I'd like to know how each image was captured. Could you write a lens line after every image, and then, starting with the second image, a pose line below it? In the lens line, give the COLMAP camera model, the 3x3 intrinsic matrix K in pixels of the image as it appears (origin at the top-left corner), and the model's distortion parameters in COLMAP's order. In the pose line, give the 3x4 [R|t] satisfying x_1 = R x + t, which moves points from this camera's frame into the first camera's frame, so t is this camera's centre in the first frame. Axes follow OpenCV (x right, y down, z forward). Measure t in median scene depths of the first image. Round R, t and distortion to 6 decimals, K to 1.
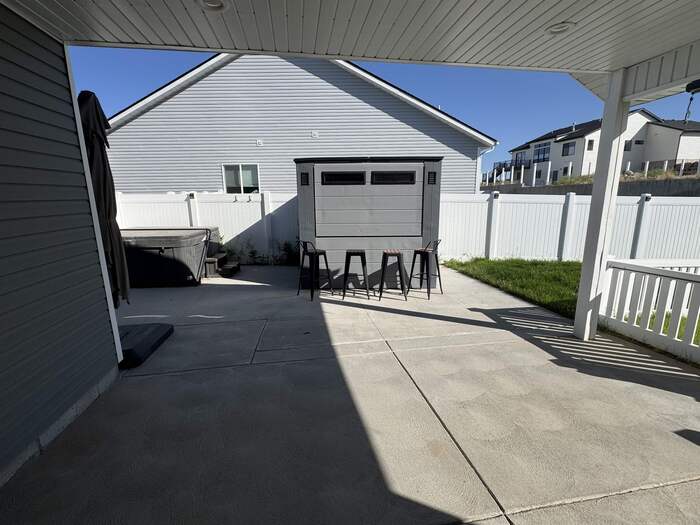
lens RADIAL K [[318.5, 0, 350.4], [0, 318.5, 263.7], [0, 0, 1]] dist [-0.001961, 0.000133]
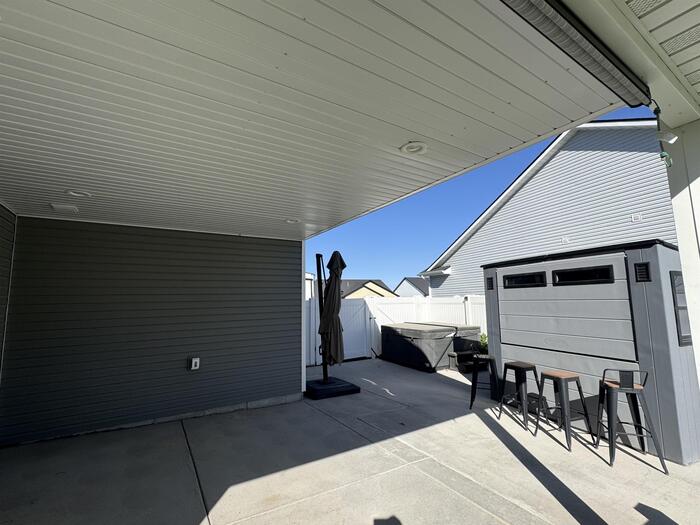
lens RADIAL K [[318.5, 0, 350.4], [0, 318.5, 263.7], [0, 0, 1]] dist [-0.001961, 0.000133]
pose [[0.387585, -0.107295, -0.915568, 0.578379], [-0.172605, 0.967191, -0.186413, -0.056869], [0.905530, 0.230283, 0.356349, 0.205554]]
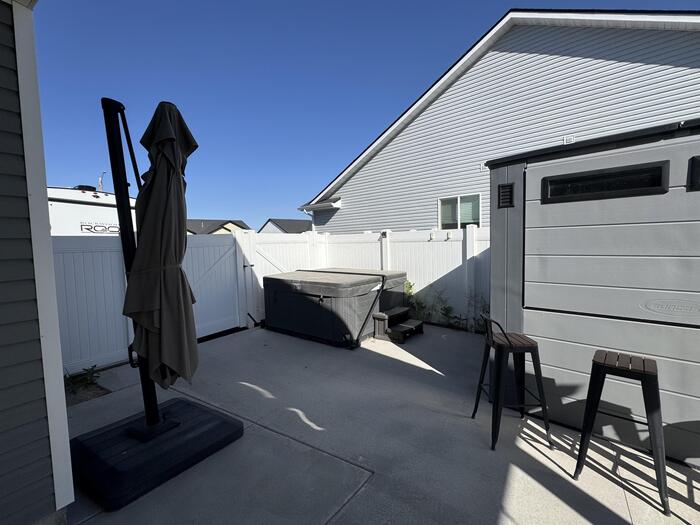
lens RADIAL K [[318.5, 0, 350.4], [0, 318.5, 263.7], [0, 0, 1]] dist [-0.001961, 0.000133]
pose [[0.733145, 0.035838, -0.679127, 0.027712], [-0.118547, 0.990056, -0.075731, -0.079415], [0.669660, 0.136030, 0.730104, 0.428421]]
